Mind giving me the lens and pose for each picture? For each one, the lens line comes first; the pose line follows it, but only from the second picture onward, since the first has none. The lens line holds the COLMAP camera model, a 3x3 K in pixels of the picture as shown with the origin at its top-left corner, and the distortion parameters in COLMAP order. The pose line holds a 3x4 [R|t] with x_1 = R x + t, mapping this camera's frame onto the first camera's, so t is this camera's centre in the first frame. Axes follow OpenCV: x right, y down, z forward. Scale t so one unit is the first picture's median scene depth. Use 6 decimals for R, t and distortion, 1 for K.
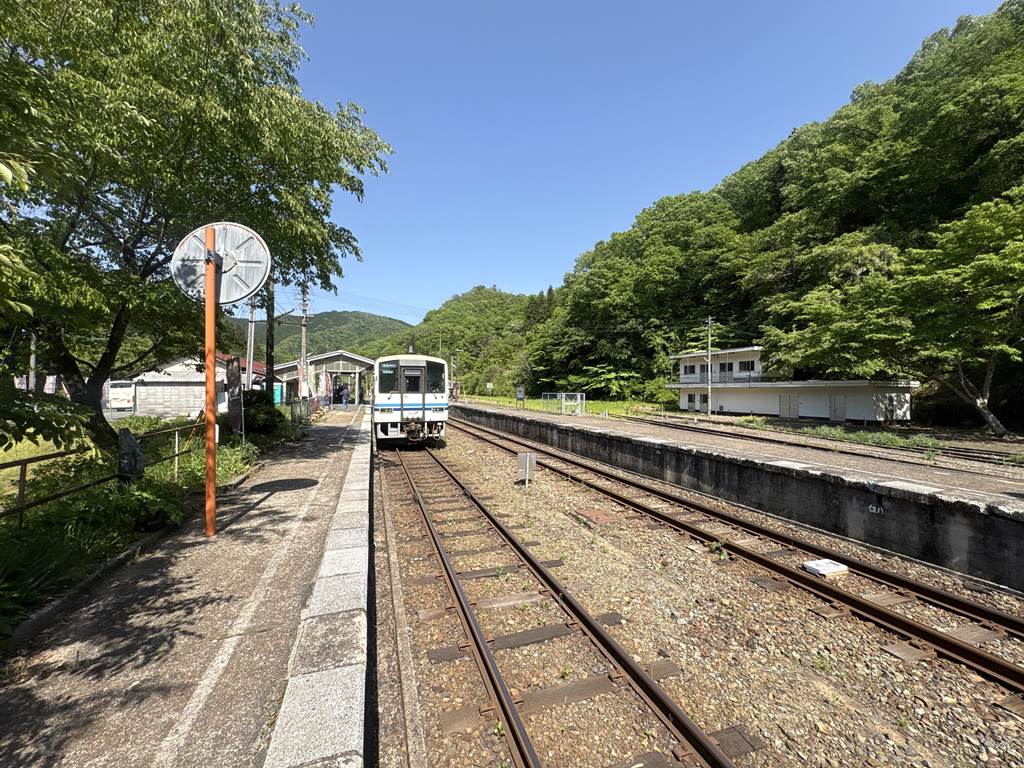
lens RADIAL K [[412.1, 0, 512.0], [0, 412.1, 384.0], [0, 0, 1]] dist [0.004155, -0.000371]
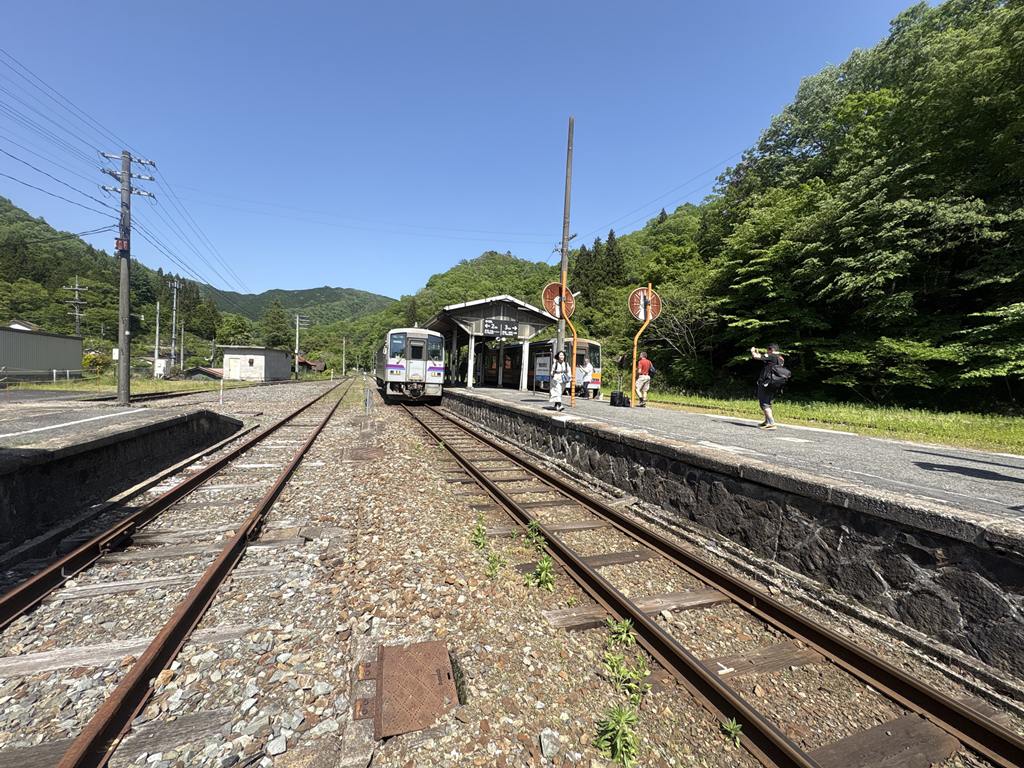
lens RADIAL K [[412.1, 0, 512.0], [0, 412.1, 384.0], [0, 0, 1]] dist [0.004155, -0.000371]
pose [[0.999339, 0.033243, 0.014729, -0.116864], [-0.033742, 0.998816, 0.035049, 0.010515], [-0.013546, -0.035522, 0.999277, 0.415333]]
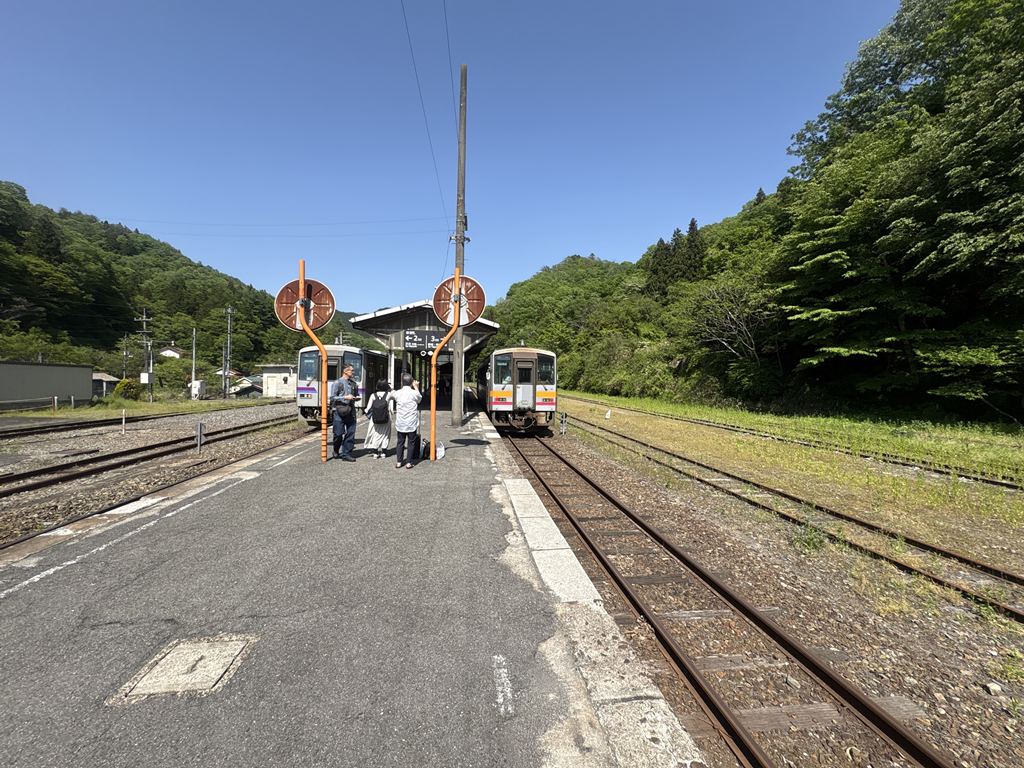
lens RADIAL K [[412.1, 0, 512.0], [0, 412.1, 384.0], [0, 0, 1]] dist [0.004155, -0.000371]
pose [[0.977037, 0.011773, -0.212743, -0.061531], [-0.006663, 0.999672, 0.024720, 0.005092], [0.212964, -0.022735, 0.976795, 0.453329]]
